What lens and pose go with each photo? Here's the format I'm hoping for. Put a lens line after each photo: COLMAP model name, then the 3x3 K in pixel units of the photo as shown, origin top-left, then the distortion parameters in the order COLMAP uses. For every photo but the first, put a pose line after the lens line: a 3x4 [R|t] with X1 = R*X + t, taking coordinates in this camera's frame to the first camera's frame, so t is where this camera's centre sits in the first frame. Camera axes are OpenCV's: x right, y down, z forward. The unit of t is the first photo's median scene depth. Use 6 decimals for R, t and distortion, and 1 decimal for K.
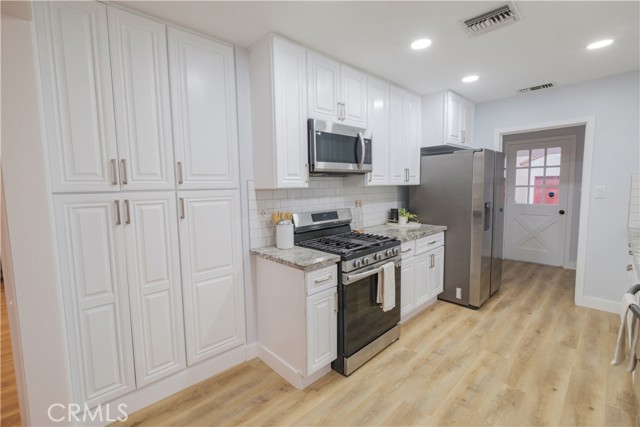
lens RADIAL K [[279.7, 0, 313.9], [0, 279.7, 209.1], [0, 0, 1]] dist [0.000238, 0.000624]
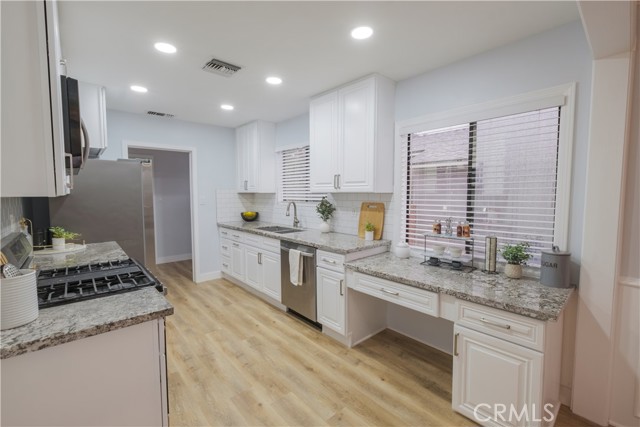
lens RADIAL K [[279.7, 0, 313.8], [0, 279.7, 211.1], [0, 0, 1]] dist [0.000238, 0.000624]
pose [[0.039931, -0.047504, 0.998073, -0.491044], [0.087467, 0.995201, 0.043868, -0.023250], [-0.995367, 0.085547, 0.043894, 0.420751]]
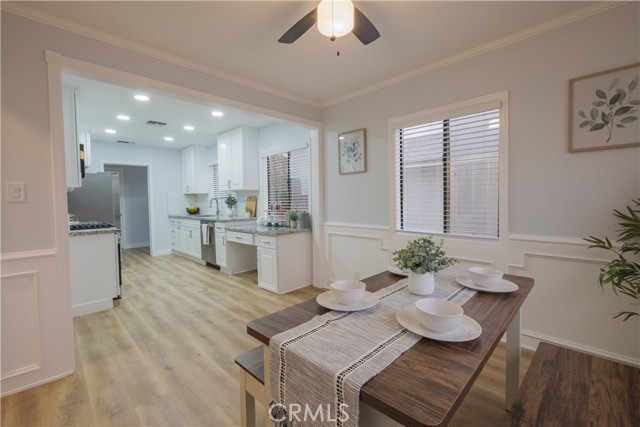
lens RADIAL K [[279.7, 0, 314.3], [0, 279.7, 209.9], [0, 0, 1]] dist [0.000238, 0.000624]
pose [[-0.016652, -0.016107, 0.999732, -1.324845], [0.103867, 0.994433, 0.017752, 0.122411], [-0.994452, 0.104135, -0.014886, -0.178344]]
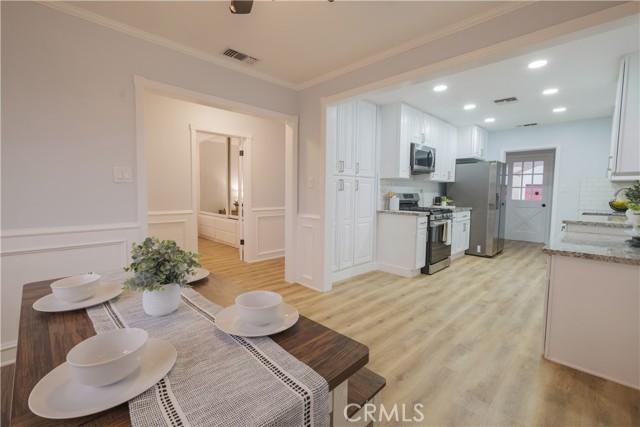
lens RADIAL K [[279.7, 0, 315.2], [0, 279.7, 208.4], [0, 0, 1]] dist [0.000238, 0.000624]
pose [[0.999327, 0.028279, 0.023368, -0.608805], [-0.027783, 0.999387, -0.021298, 0.161543], [-0.023956, 0.020635, 0.999500, -0.771667]]
